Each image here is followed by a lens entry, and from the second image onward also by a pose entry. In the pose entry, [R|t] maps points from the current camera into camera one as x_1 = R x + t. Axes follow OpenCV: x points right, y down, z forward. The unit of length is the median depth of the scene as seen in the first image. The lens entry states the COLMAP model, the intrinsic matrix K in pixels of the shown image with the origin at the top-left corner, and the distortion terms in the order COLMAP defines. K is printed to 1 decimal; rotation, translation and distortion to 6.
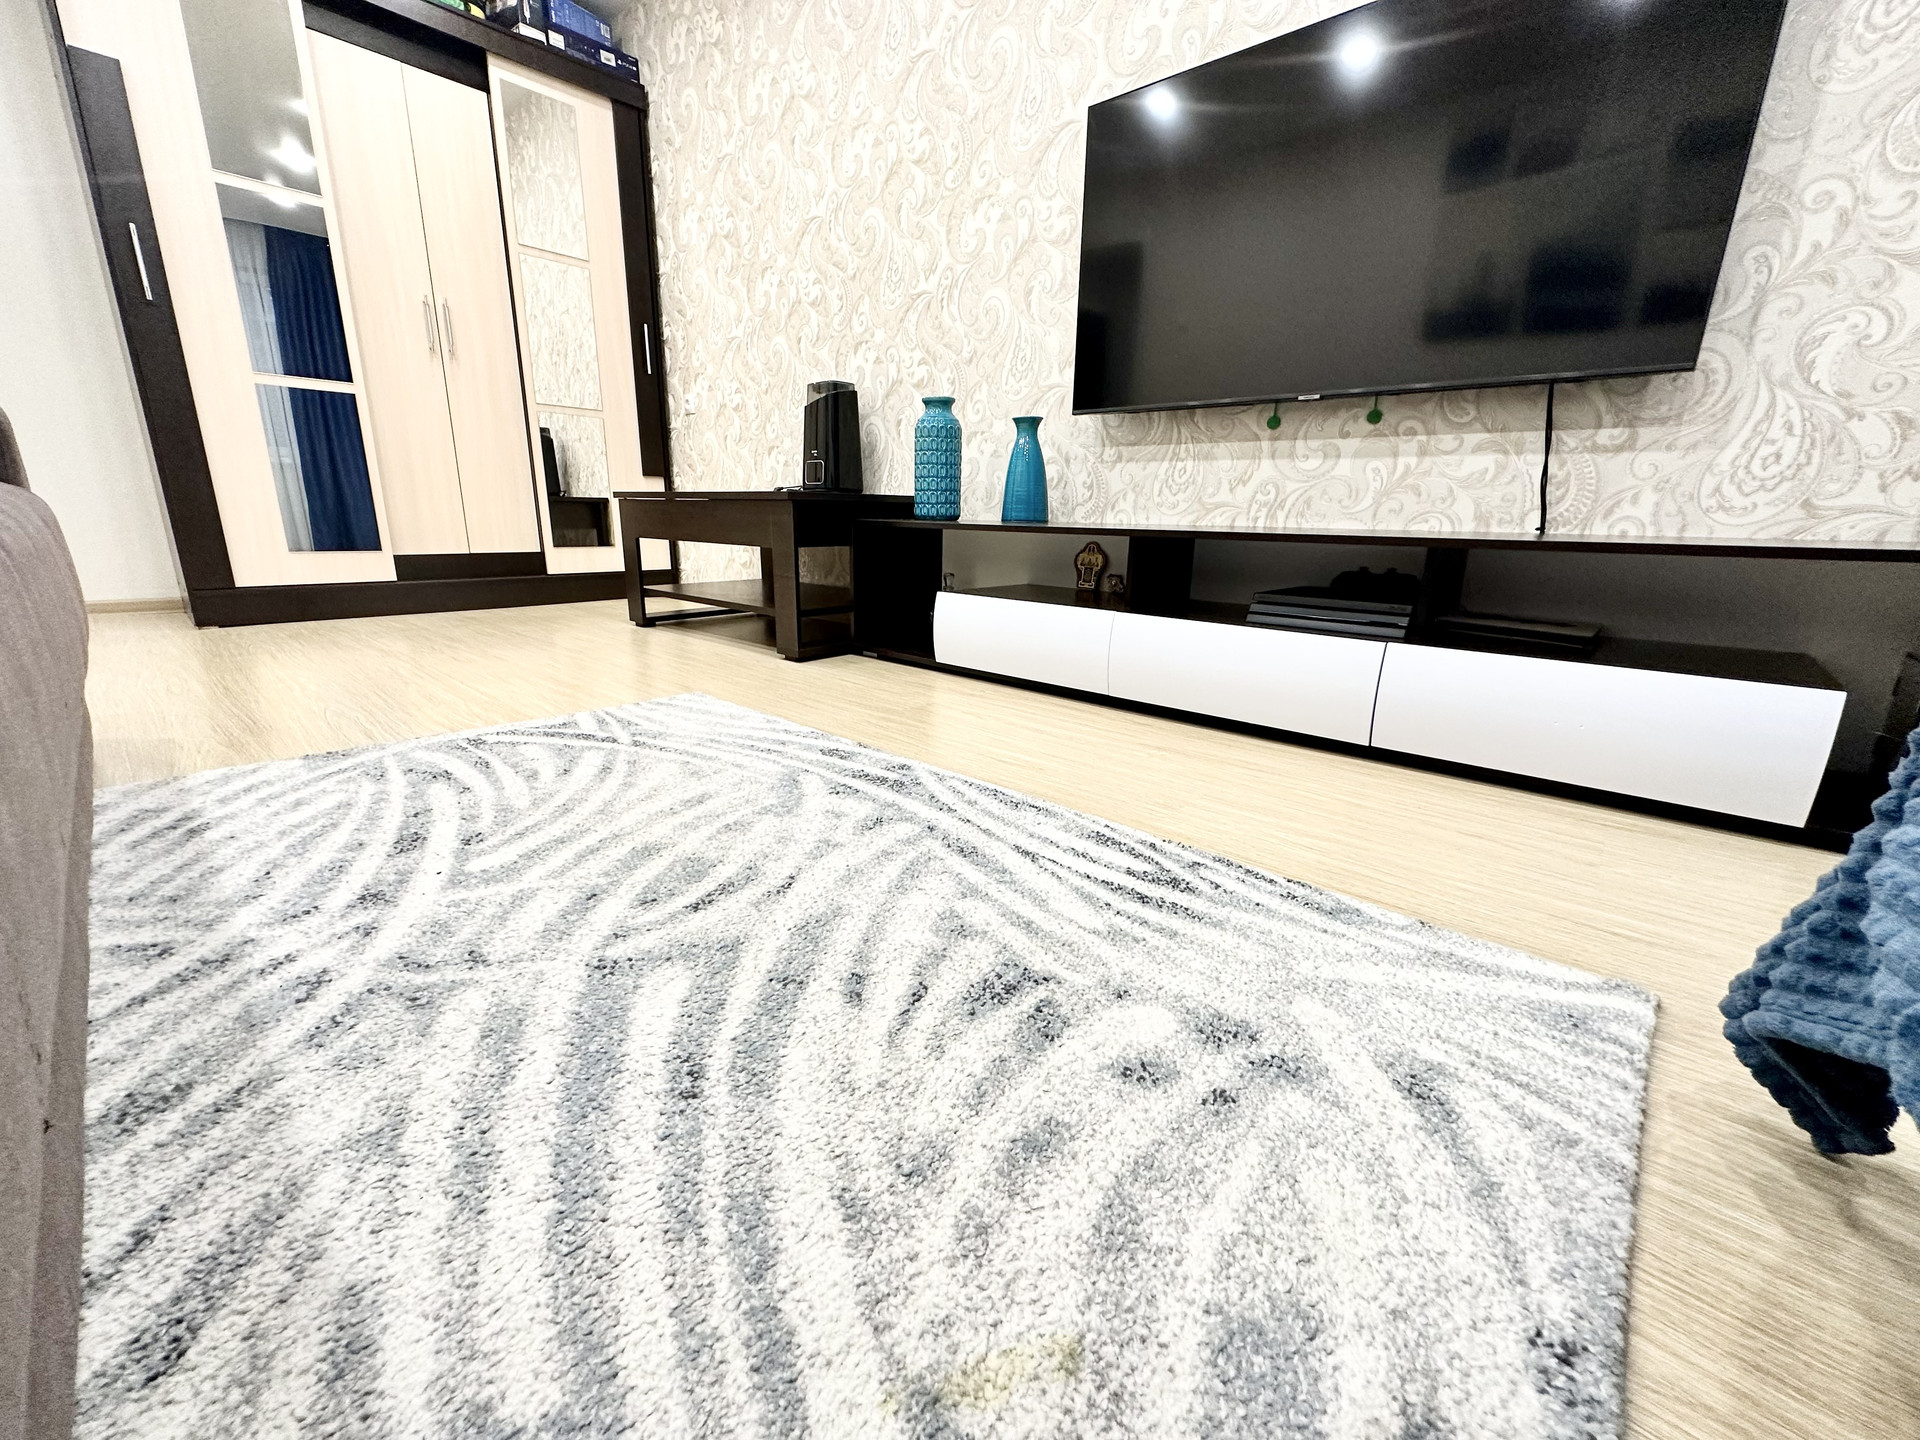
lens RADIAL K [[764.6, 0, 958.2], [0, 764.6, 717.3], [0, 0, 1]] dist [-0.001746, 0.000499]
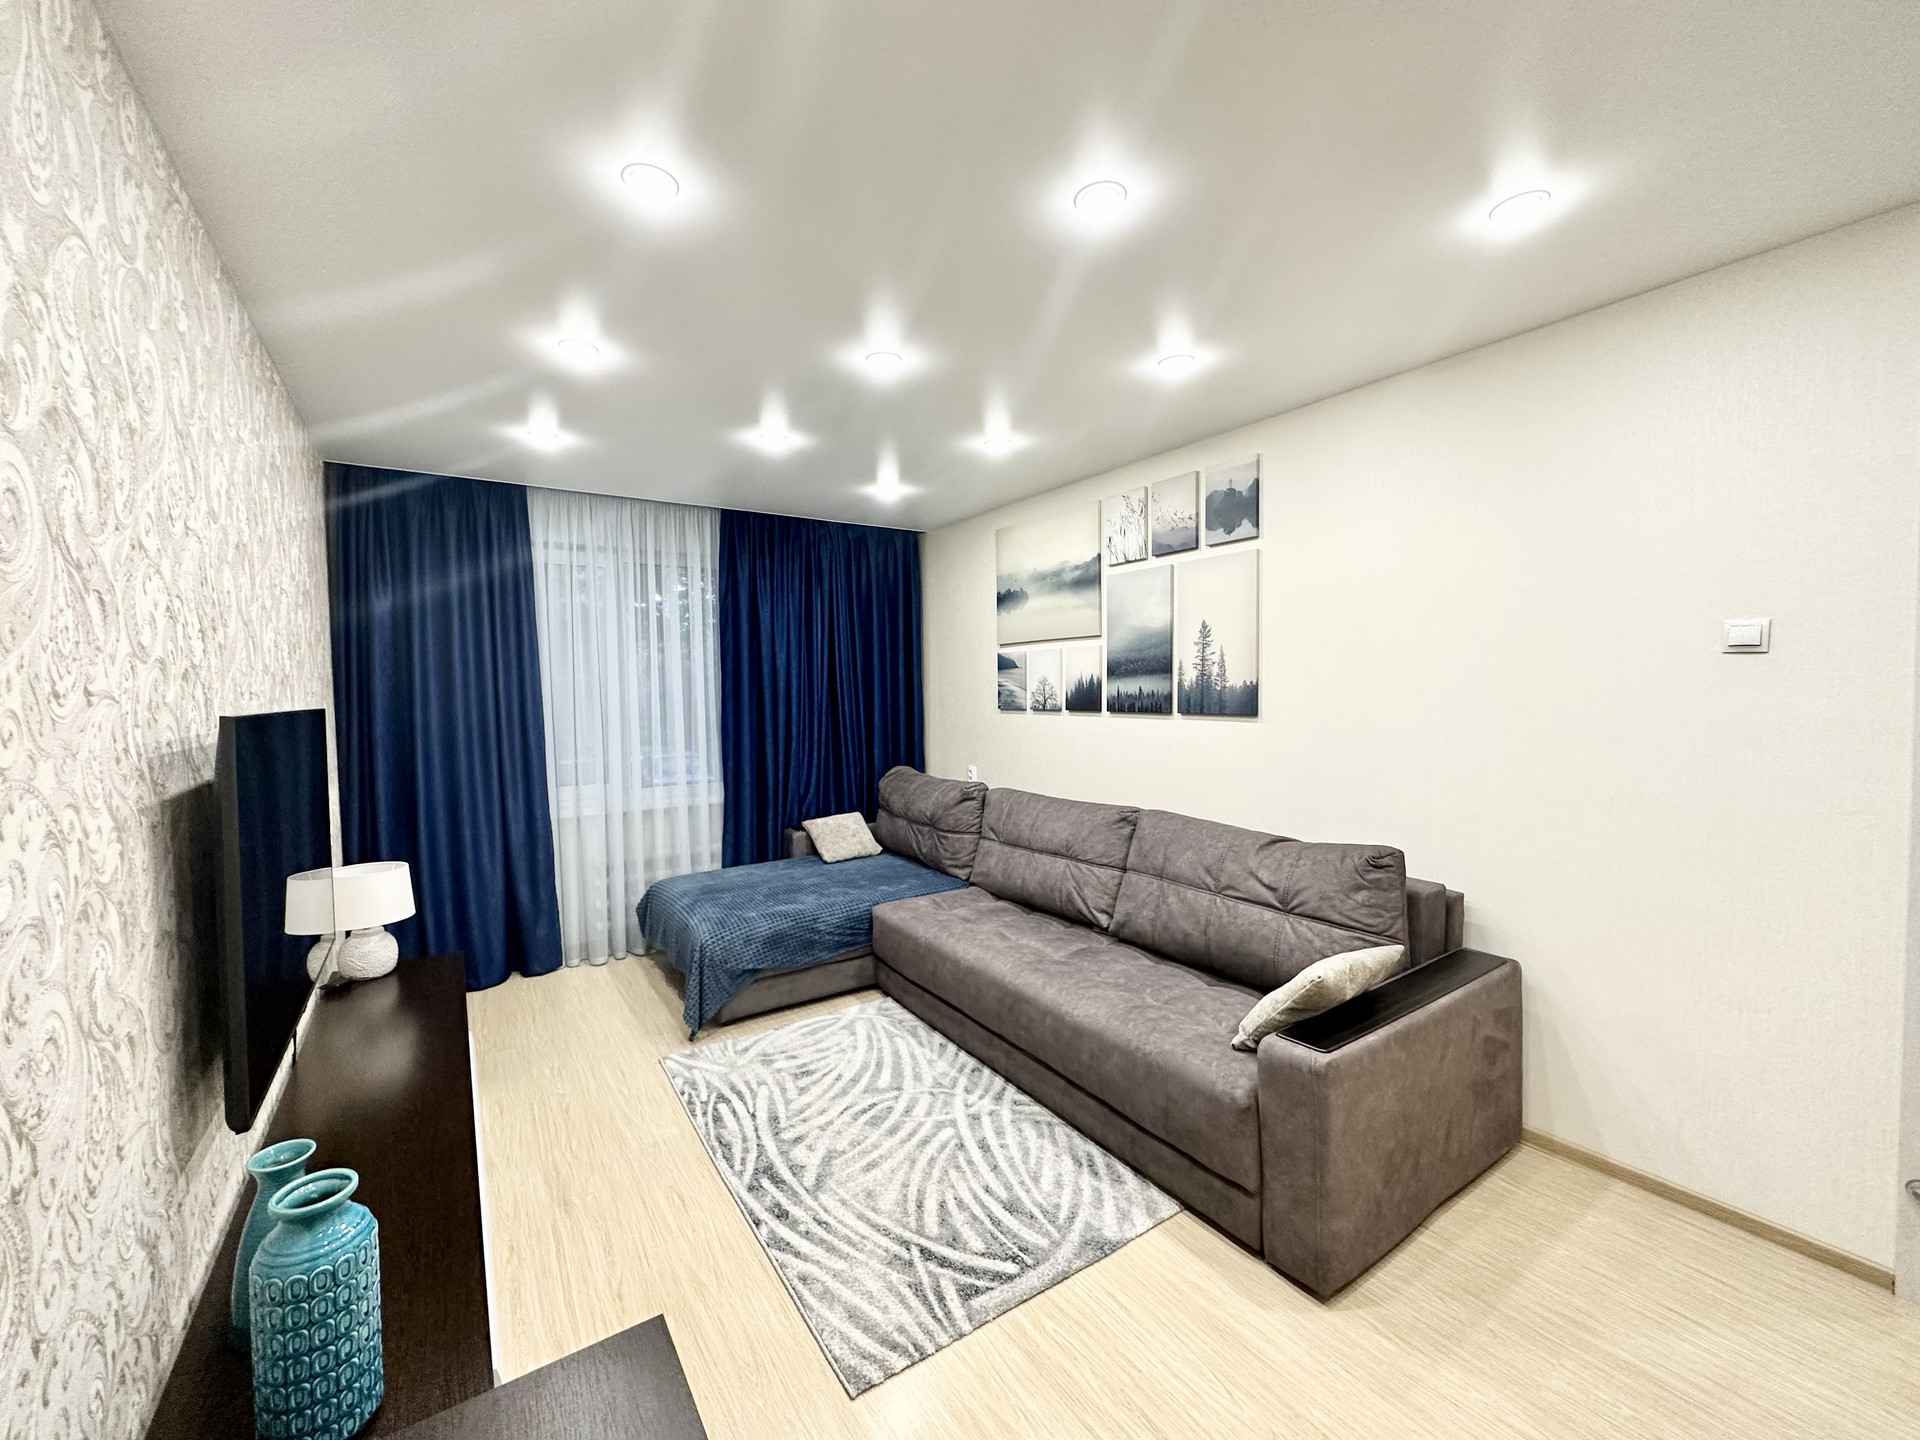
lens RADIAL K [[764.6, 0, 959.9], [0, 764.6, 720.1], [0, 0, 1]] dist [-0.001746, 0.000499]
pose [[-0.970610, -0.017561, 0.240017, -1.185518], [0.056415, 0.952941, 0.297861, -1.829961], [-0.233952, 0.302647, -0.923943, 2.811745]]
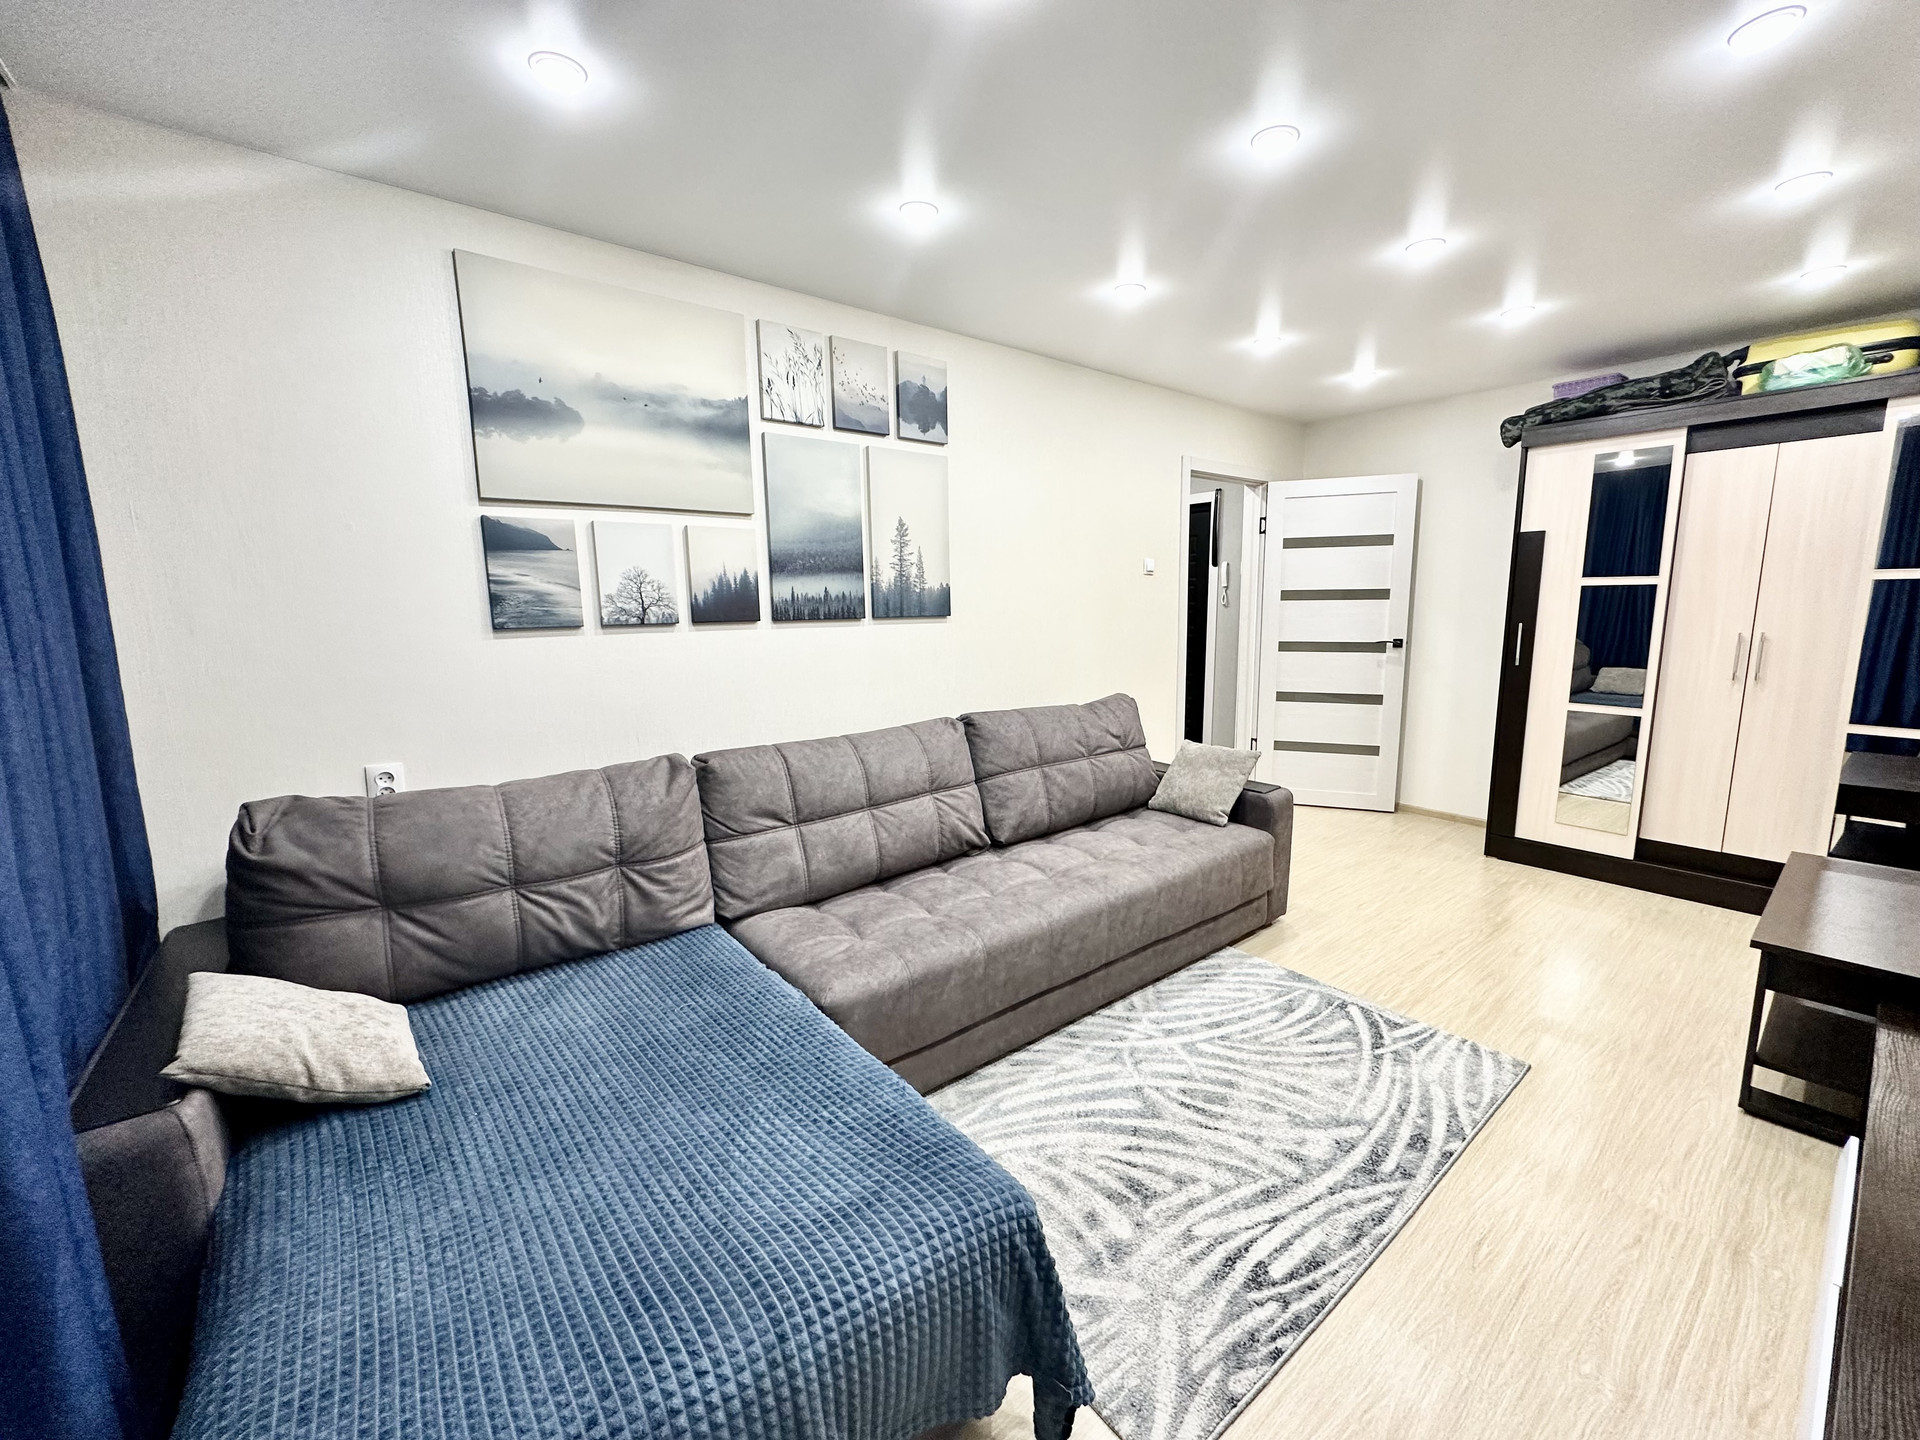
lens RADIAL K [[764.6, 0, 962.1], [0, 764.6, 716.9], [0, 0, 1]] dist [-0.001746, 0.000499]
pose [[-0.157436, 0.128621, -0.979117, 1.713533], [-0.243914, 0.955698, 0.164764, -0.998848], [0.956932, 0.264760, -0.119089, 0.232348]]
